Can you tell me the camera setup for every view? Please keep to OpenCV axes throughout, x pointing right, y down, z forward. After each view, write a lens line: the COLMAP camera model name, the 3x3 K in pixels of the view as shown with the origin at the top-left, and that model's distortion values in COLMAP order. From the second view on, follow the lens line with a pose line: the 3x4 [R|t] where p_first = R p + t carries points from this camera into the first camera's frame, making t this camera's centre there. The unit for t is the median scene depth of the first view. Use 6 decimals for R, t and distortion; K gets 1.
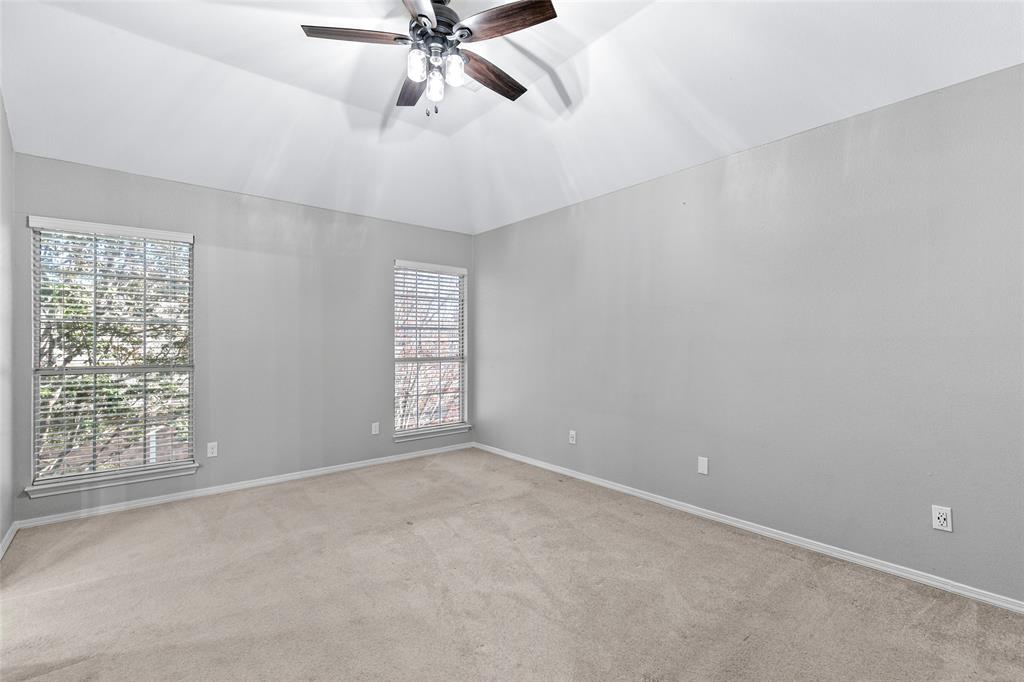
lens RADIAL K [[463.6, 0, 512.6], [0, 463.6, 349.1], [0, 0, 1]] dist [0.006828, 0.000074]
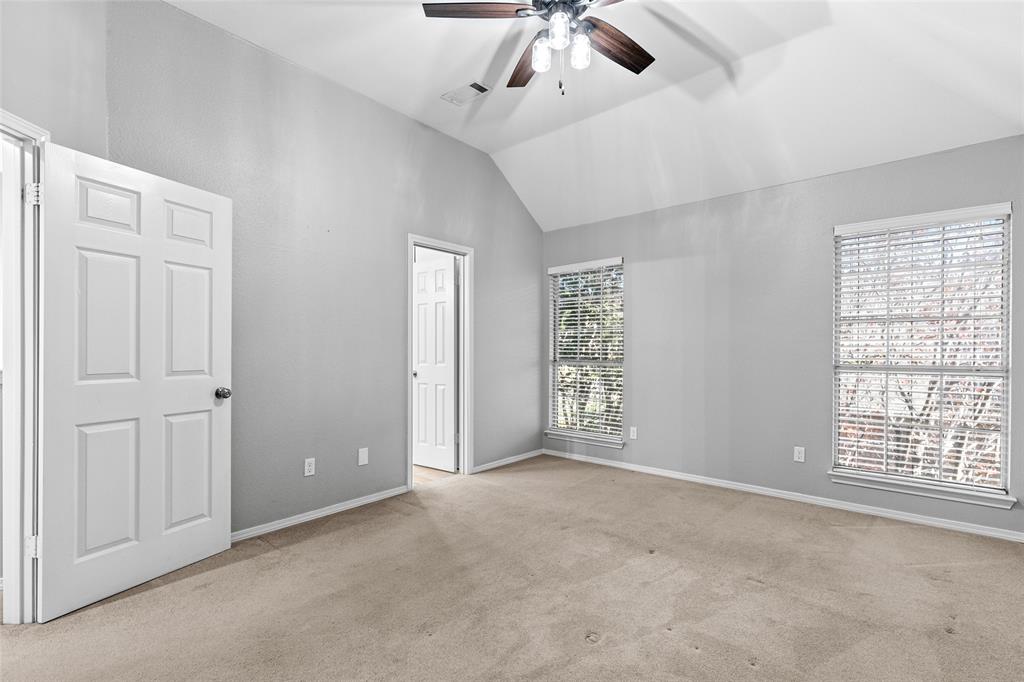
lens RADIAL K [[463.6, 0, 512.6], [0, 463.6, 349.1], [0, 0, 1]] dist [0.006828, 0.000074]
pose [[0.166074, 0.001015, -0.986113, 0.529015], [-0.018079, 0.999835, -0.002016, 0.010627], [0.985947, 0.018163, 0.166065, 0.554954]]
